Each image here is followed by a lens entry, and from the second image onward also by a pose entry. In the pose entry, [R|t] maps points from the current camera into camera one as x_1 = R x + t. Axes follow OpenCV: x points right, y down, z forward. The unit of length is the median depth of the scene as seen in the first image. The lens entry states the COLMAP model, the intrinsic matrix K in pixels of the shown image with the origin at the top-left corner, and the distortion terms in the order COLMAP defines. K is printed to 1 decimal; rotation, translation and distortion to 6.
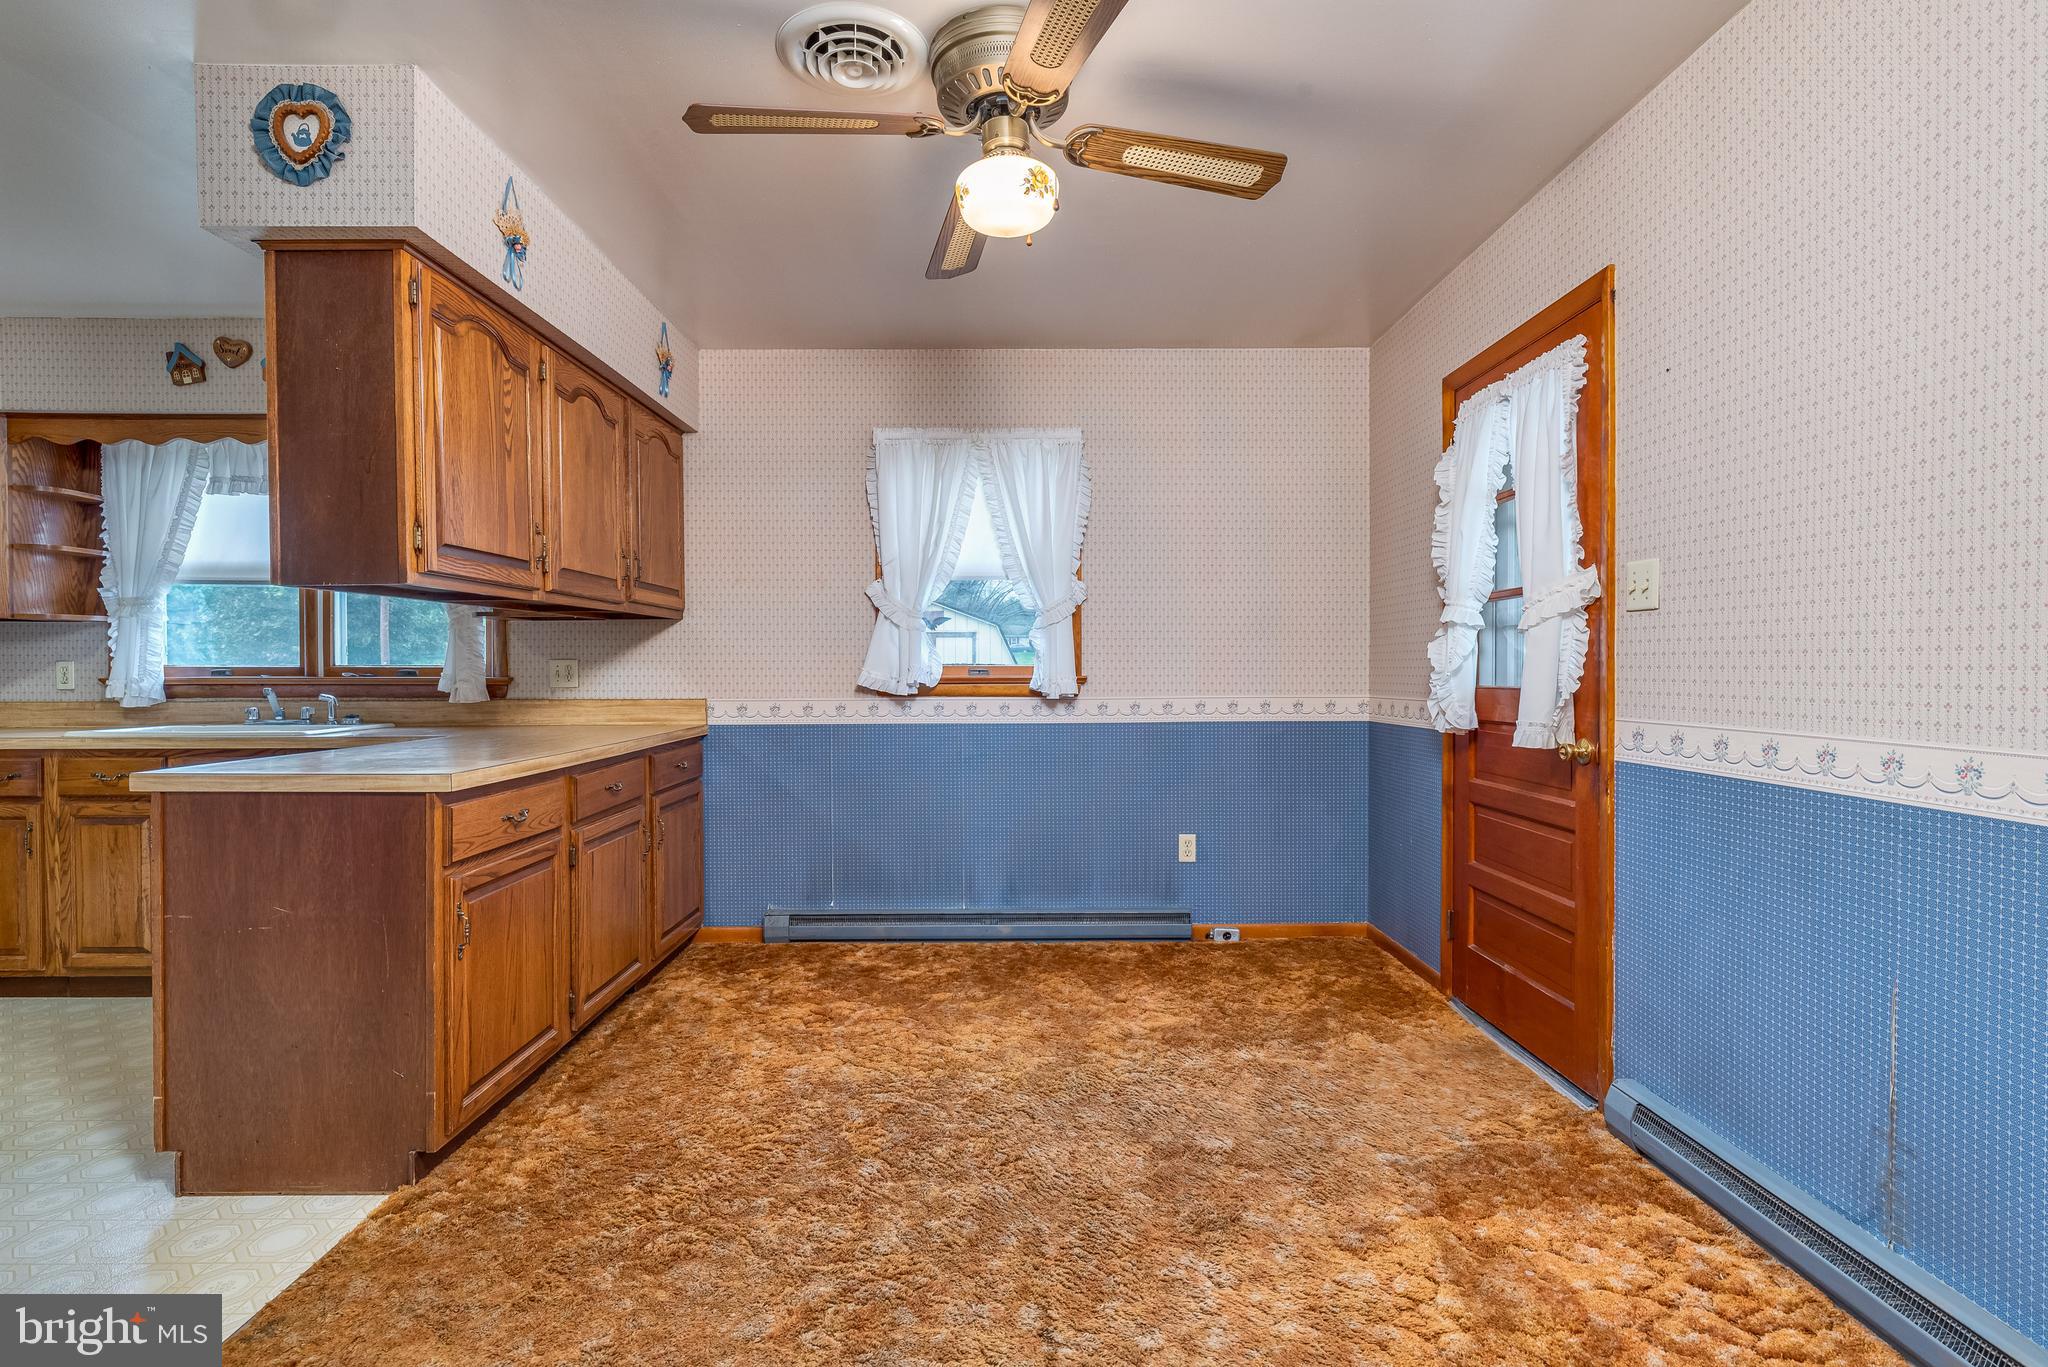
lens RADIAL K [[987.1, 0, 1026.1], [0, 987.1, 680.1], [0, 0, 1]] dist [-0.000692, 0.000067]
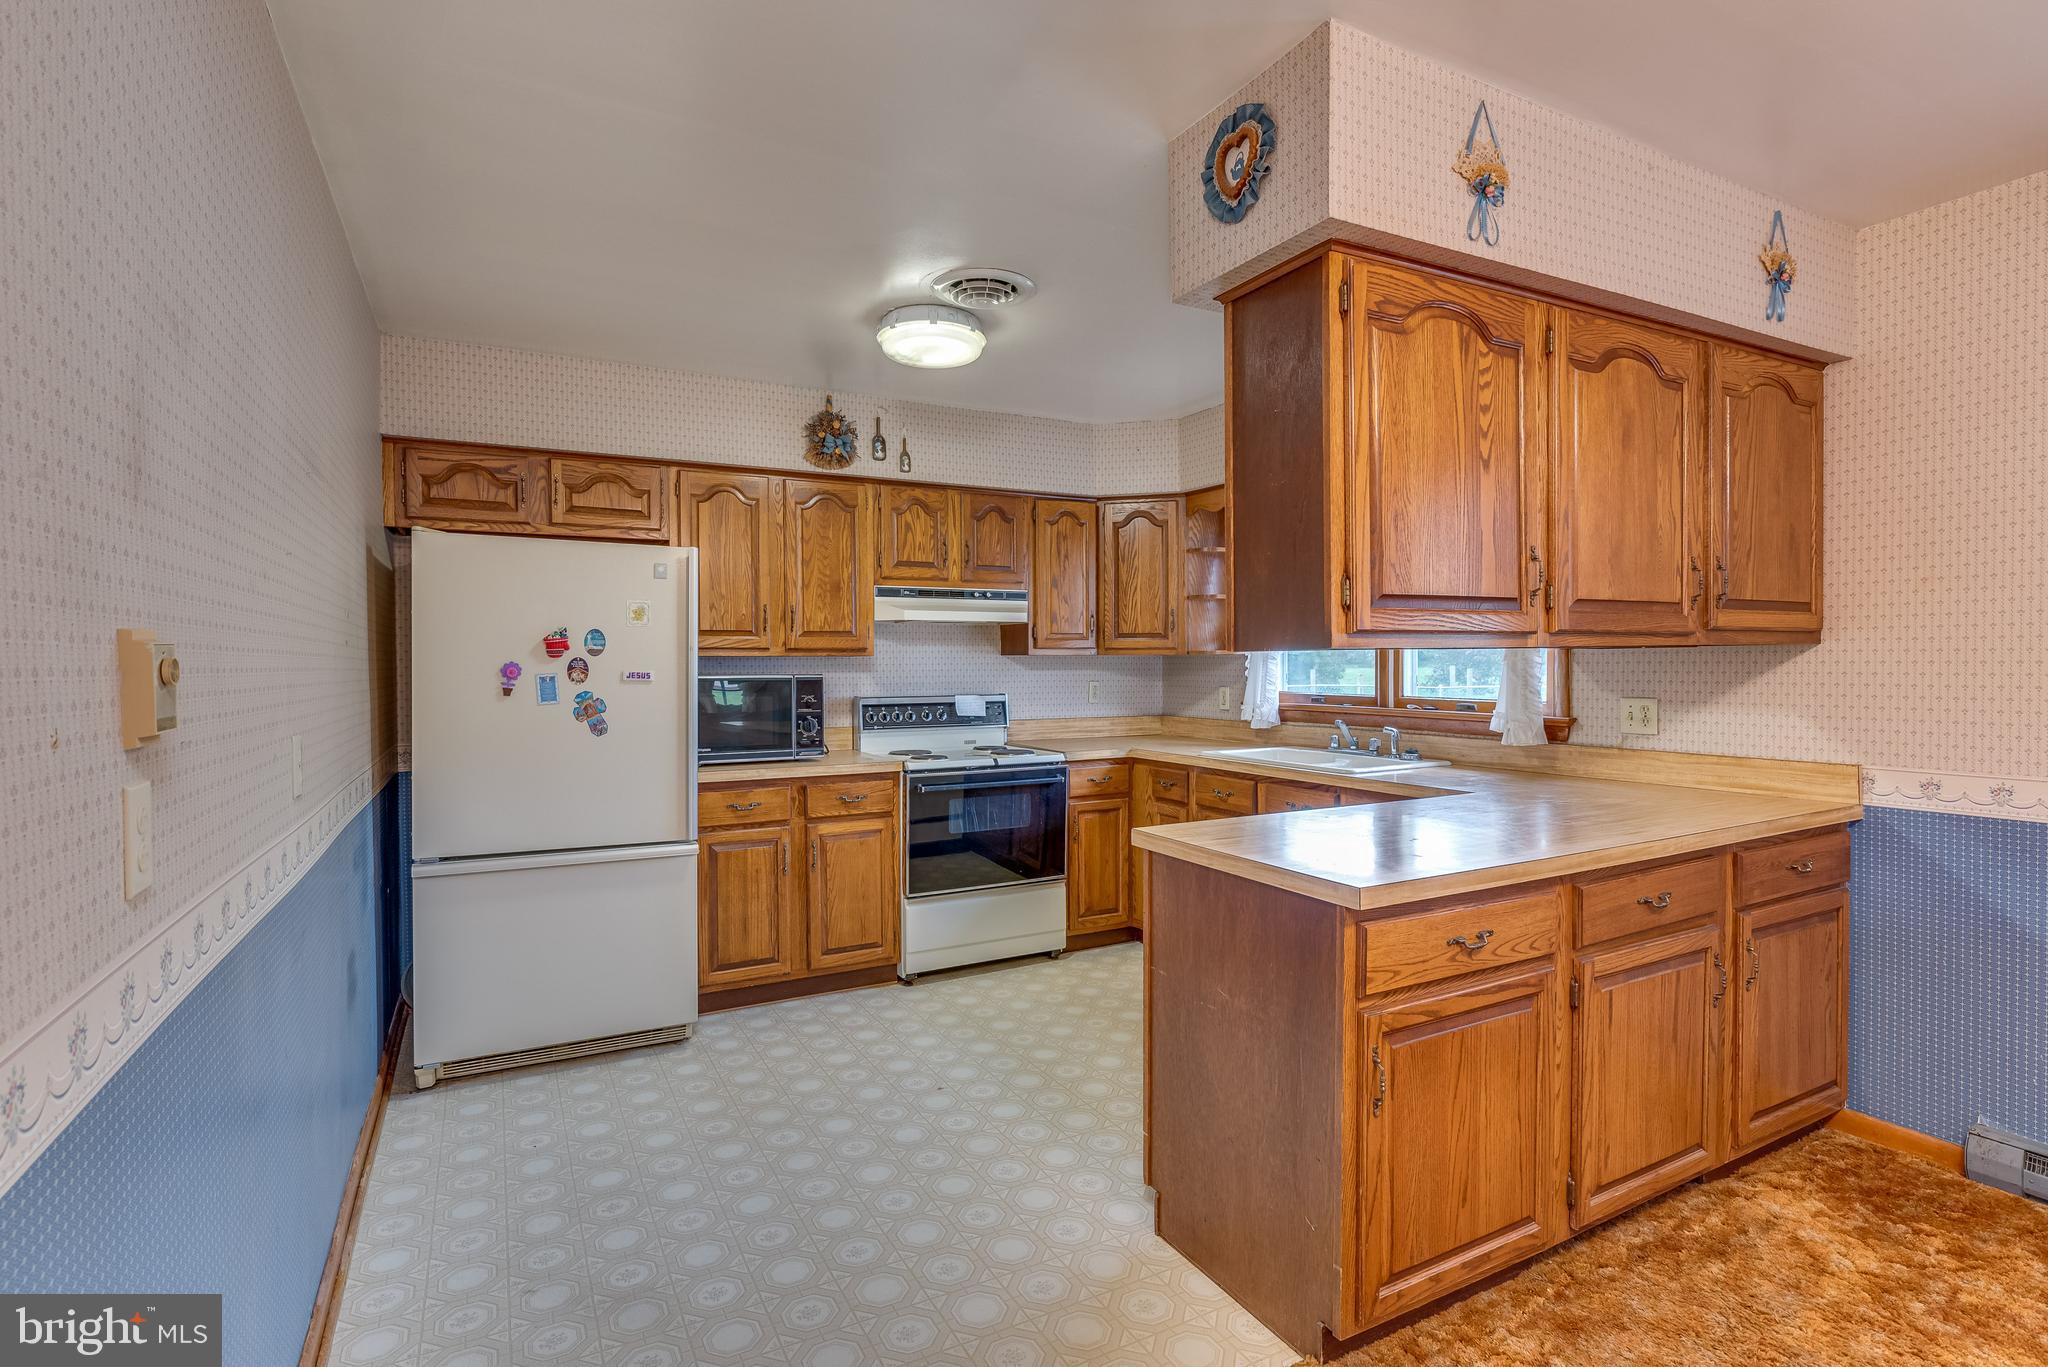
lens RADIAL K [[990.5, 0, 1012.7], [0, 990.5, 683.4], [0, 0, 1]] dist [-0.002088, 0.000902]
pose [[0.458514, 0.018840, -0.888488, -0.000294], [-0.005047, 0.999814, 0.018596, -0.052987], [0.888673, -0.004042, 0.458524, 0.238346]]
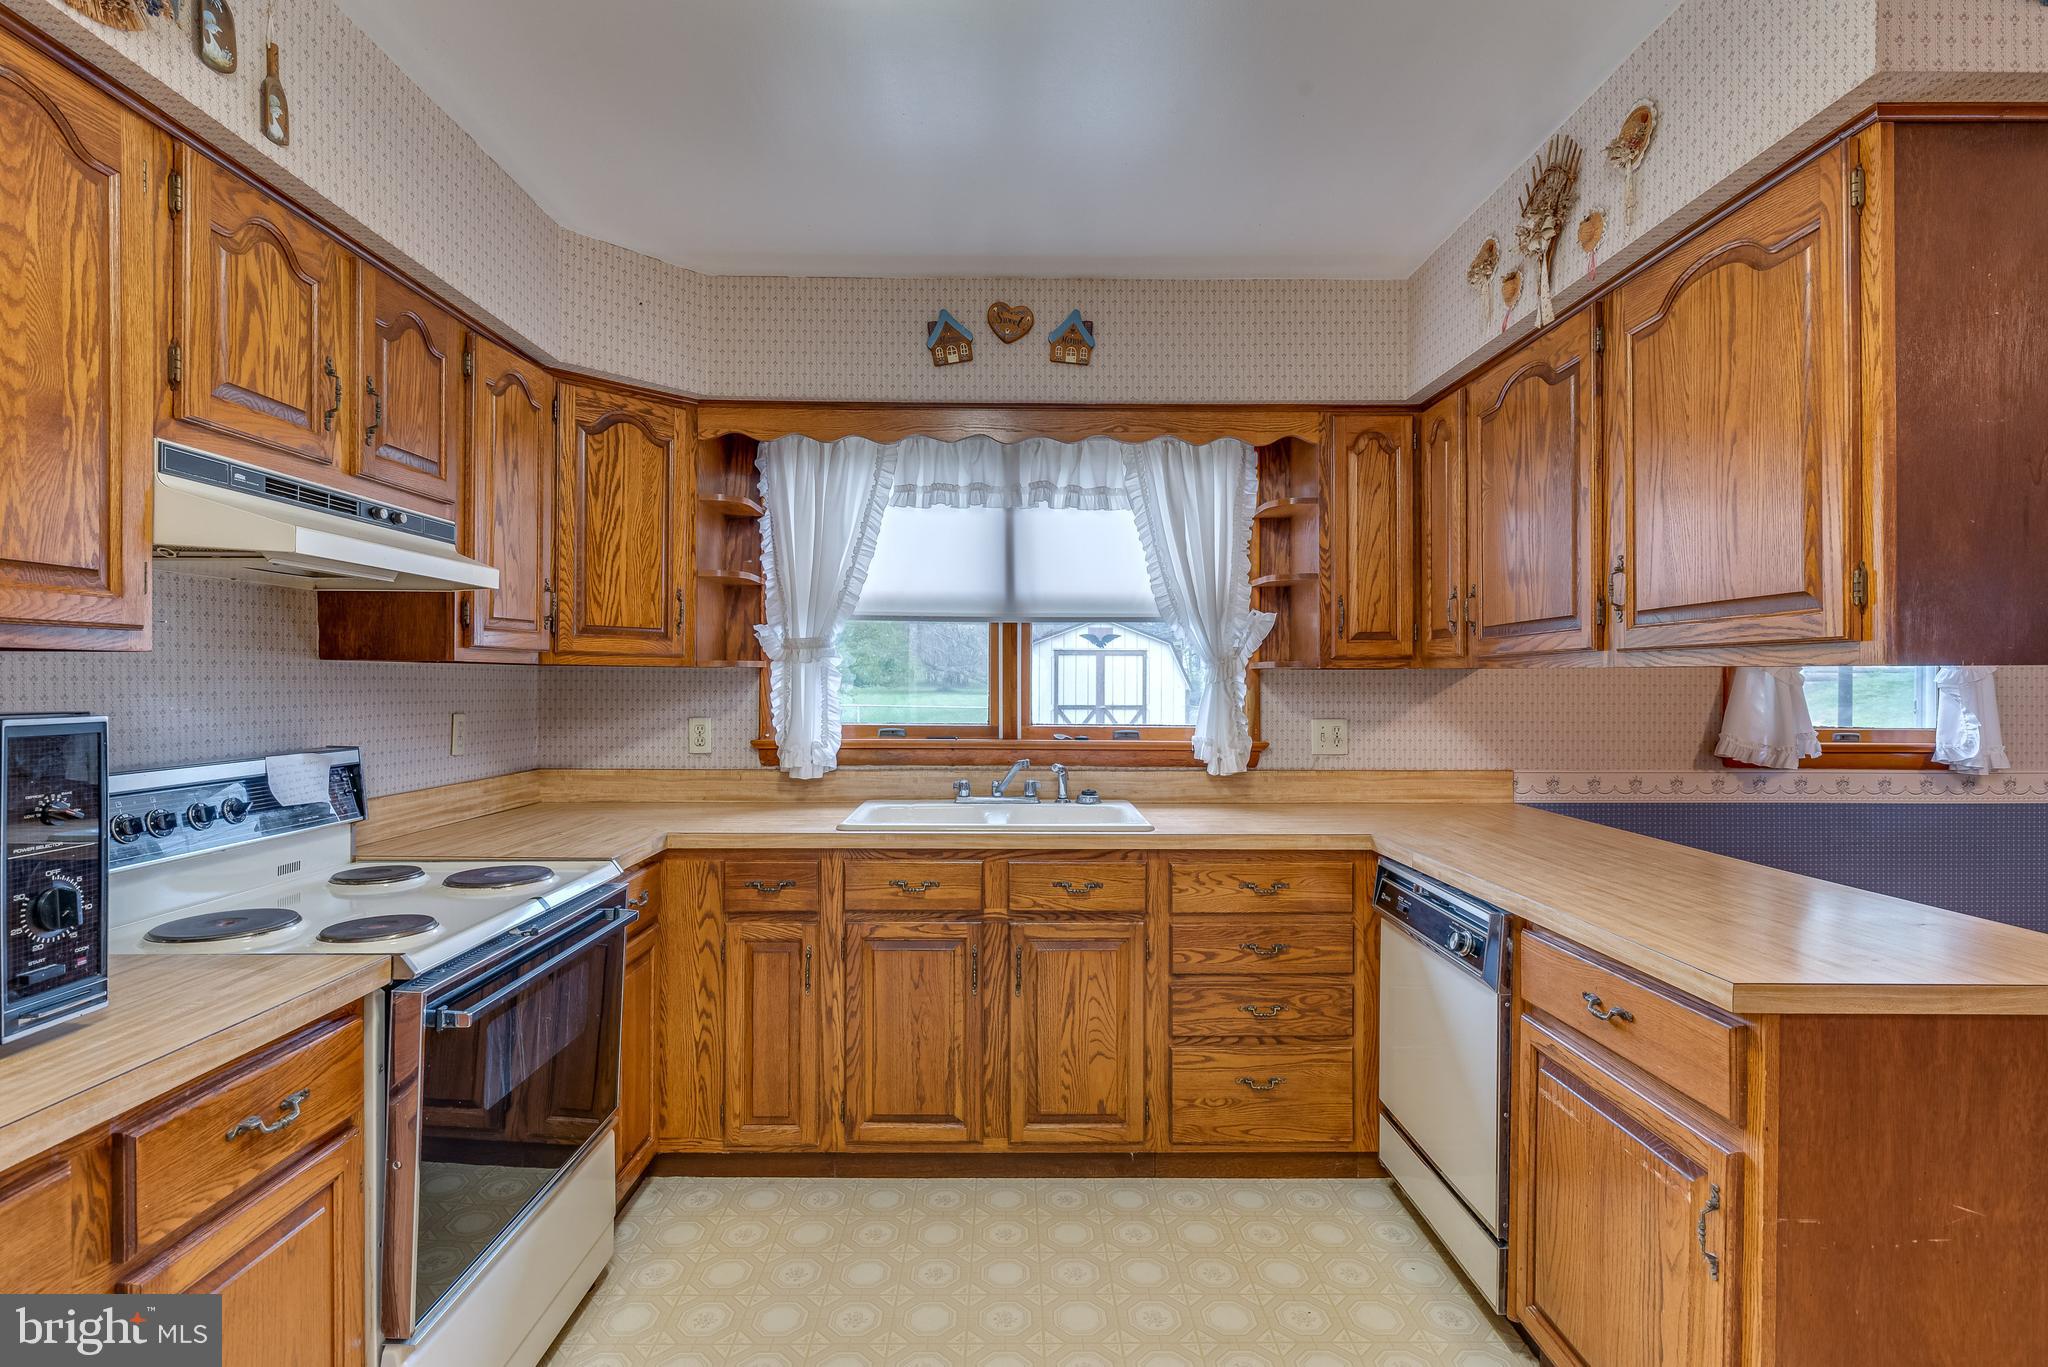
lens RADIAL K [[991.8, 0, 1046.9], [0, 991.8, 683.2], [0, 0, 1]] dist [-0.001203, -0.000151]
pose [[0.999981, 0.006184, 0.000234, -0.825492], [-0.006182, 0.999951, -0.007676, -0.049917], [-0.000281, 0.007675, 0.999971, 0.247777]]
